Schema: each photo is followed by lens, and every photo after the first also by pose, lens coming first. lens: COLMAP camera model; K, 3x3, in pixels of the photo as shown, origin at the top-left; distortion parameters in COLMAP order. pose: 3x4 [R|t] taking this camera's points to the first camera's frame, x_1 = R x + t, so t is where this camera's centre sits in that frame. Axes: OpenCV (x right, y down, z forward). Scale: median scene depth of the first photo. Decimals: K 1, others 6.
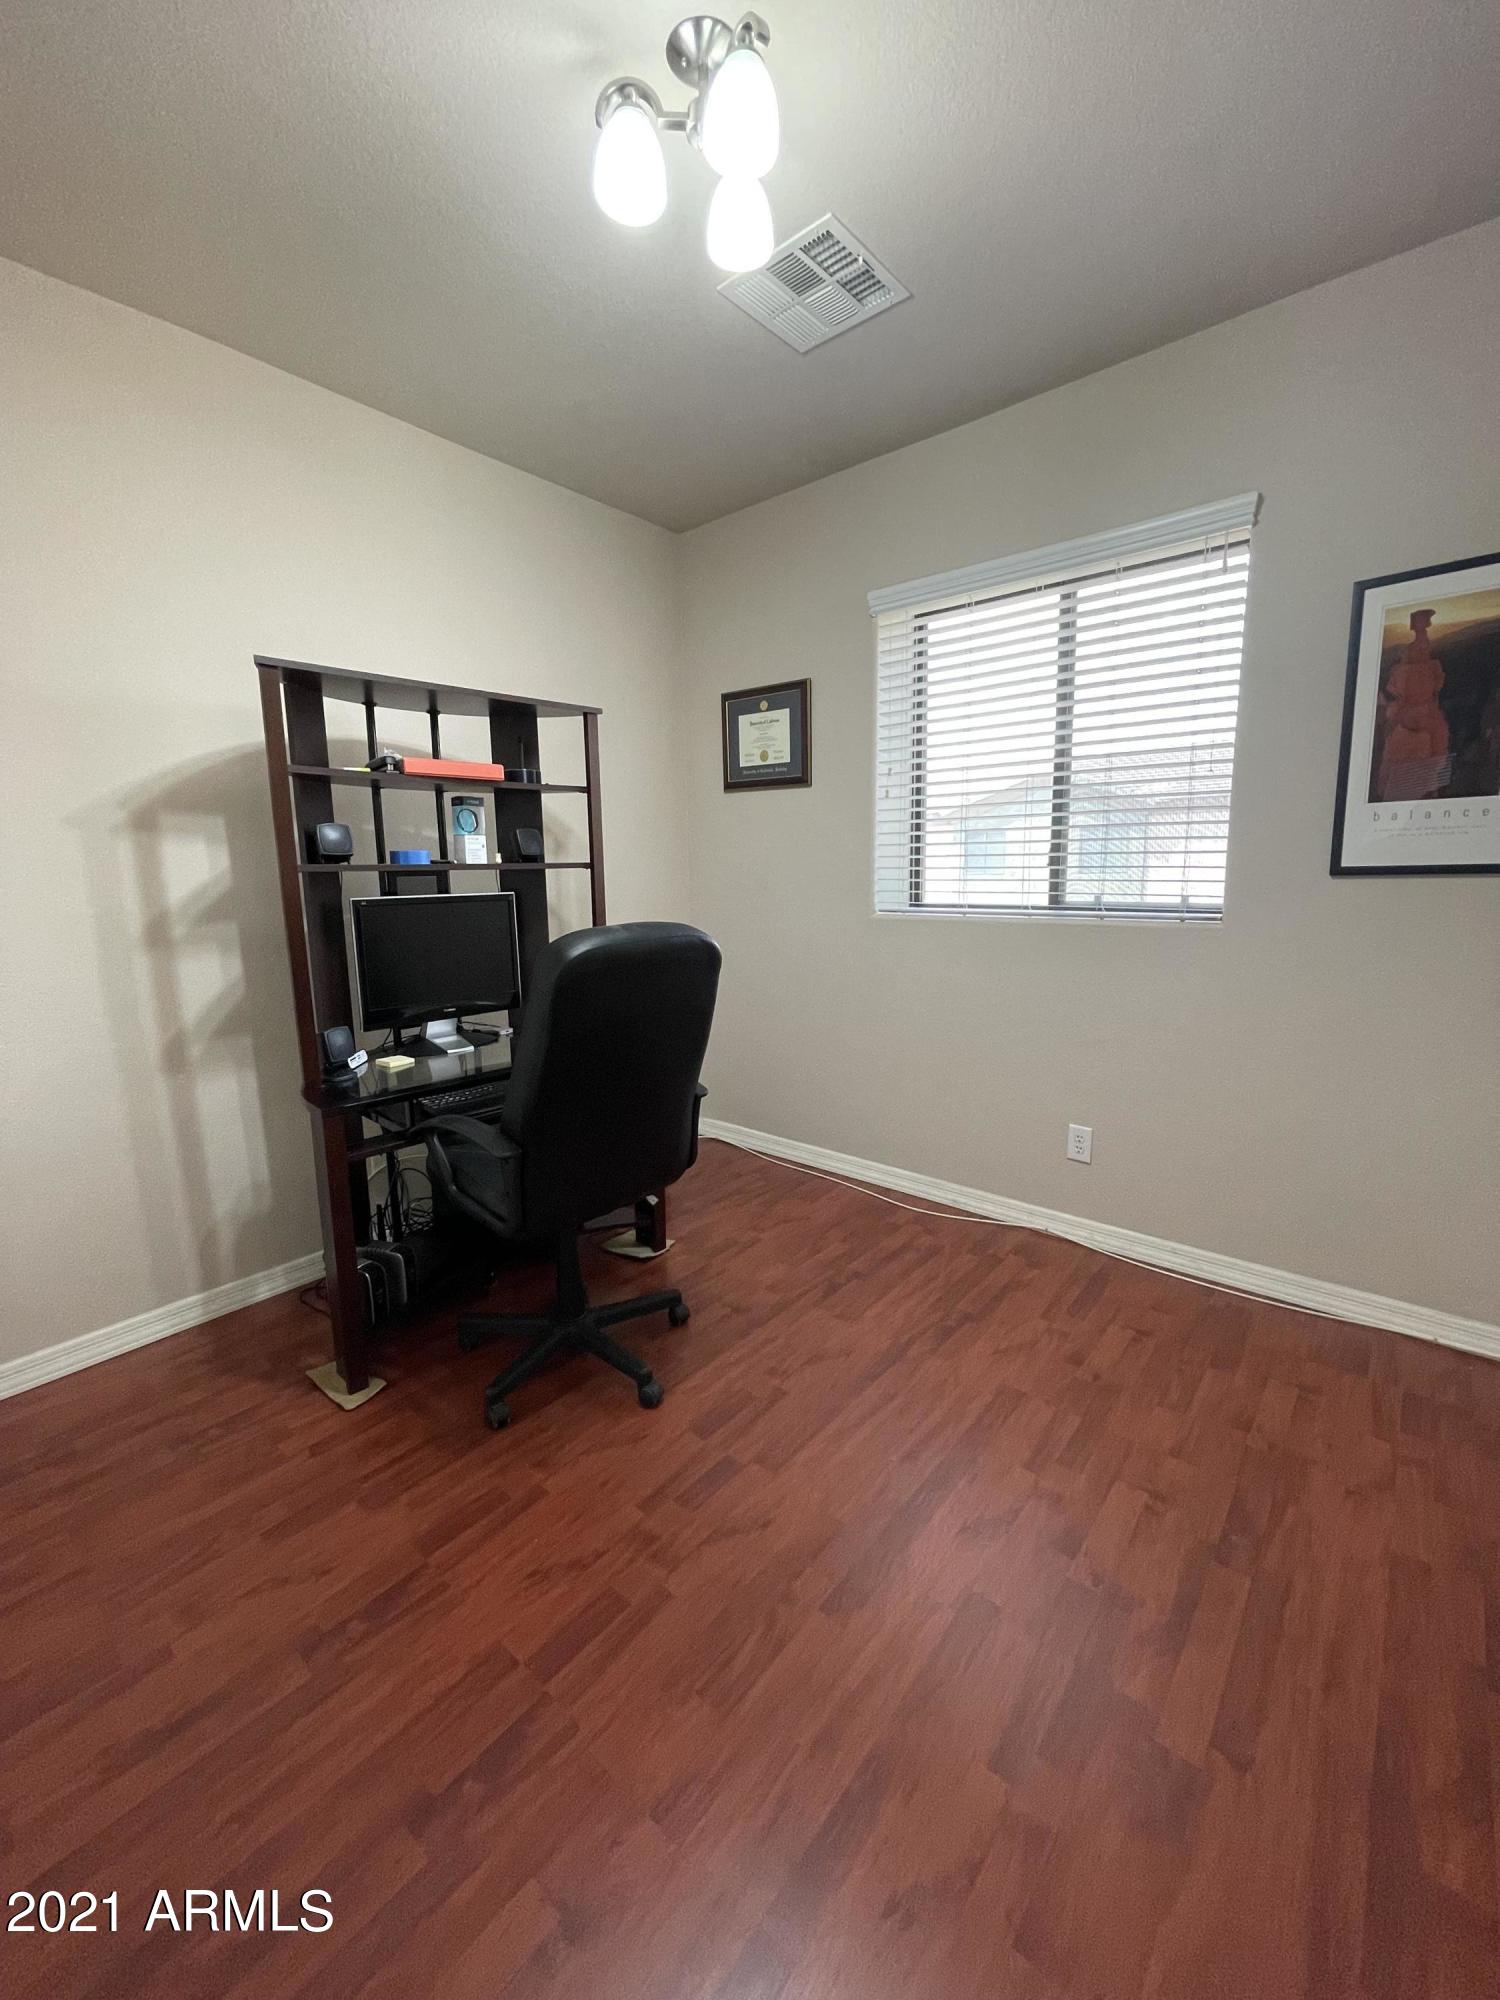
lens RADIAL K [[809.4, 0, 751.3], [0, 809.4, 988.9], [0, 0, 1]] dist [-0.001236, 0.001205]
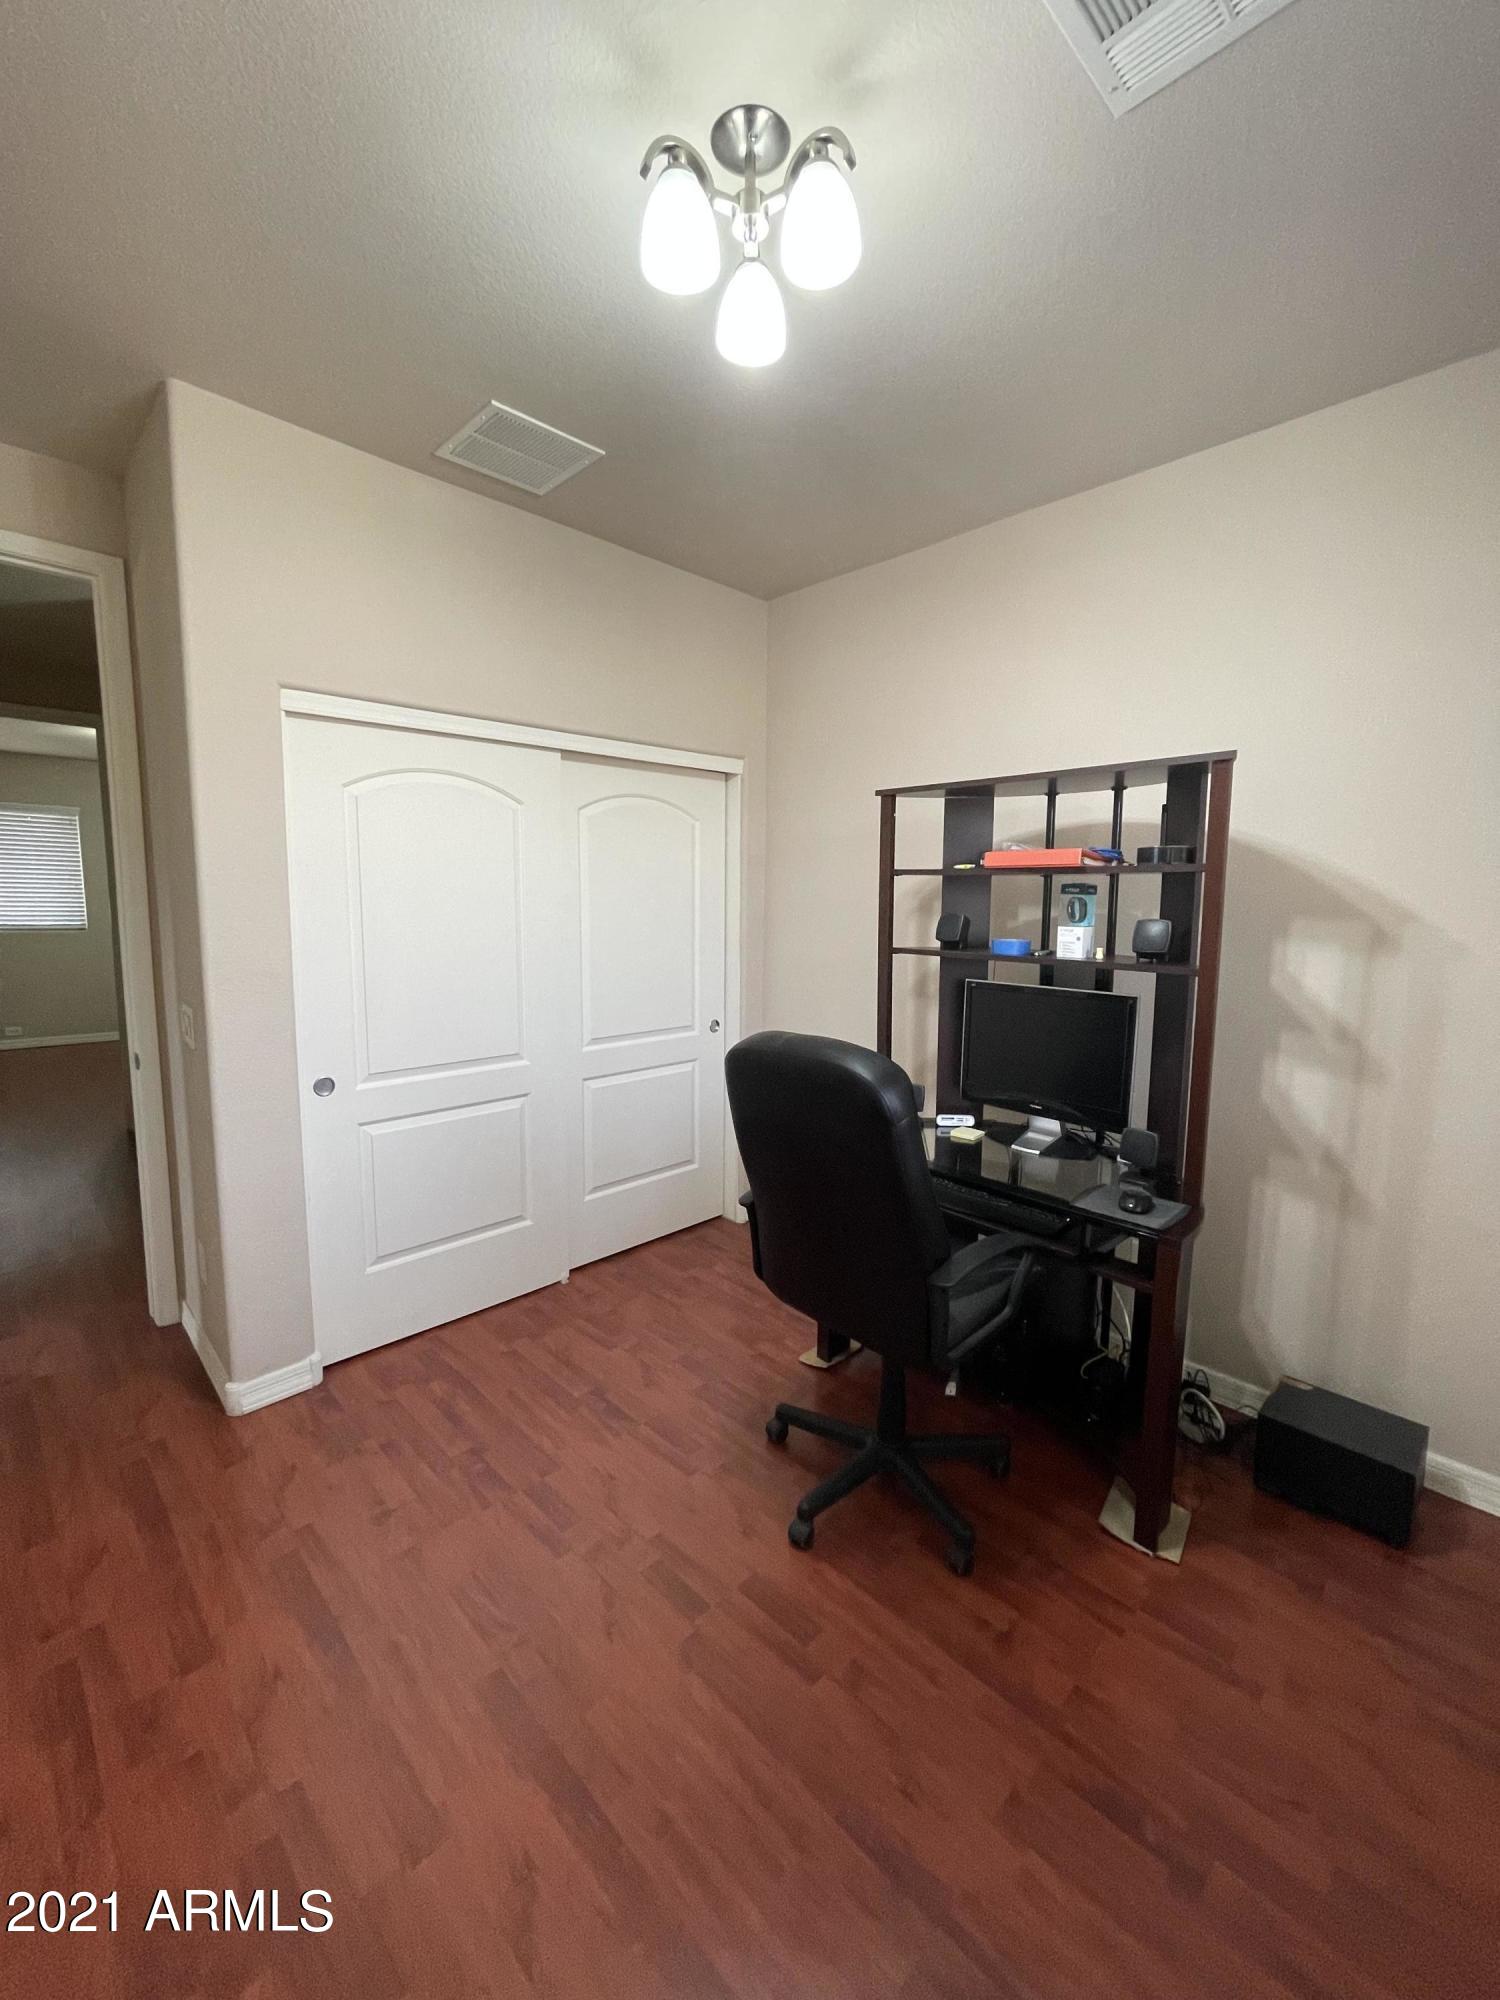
lens RADIAL K [[809.4, 0, 751.3], [0, 809.4, 988.9], [0, 0, 1]] dist [-0.001236, 0.001205]
pose [[-0.095794, 0.116073, -0.988610, 0.624174], [-0.159338, 0.978583, 0.130335, -0.193732], [0.982565, 0.170008, -0.075247, 0.772846]]
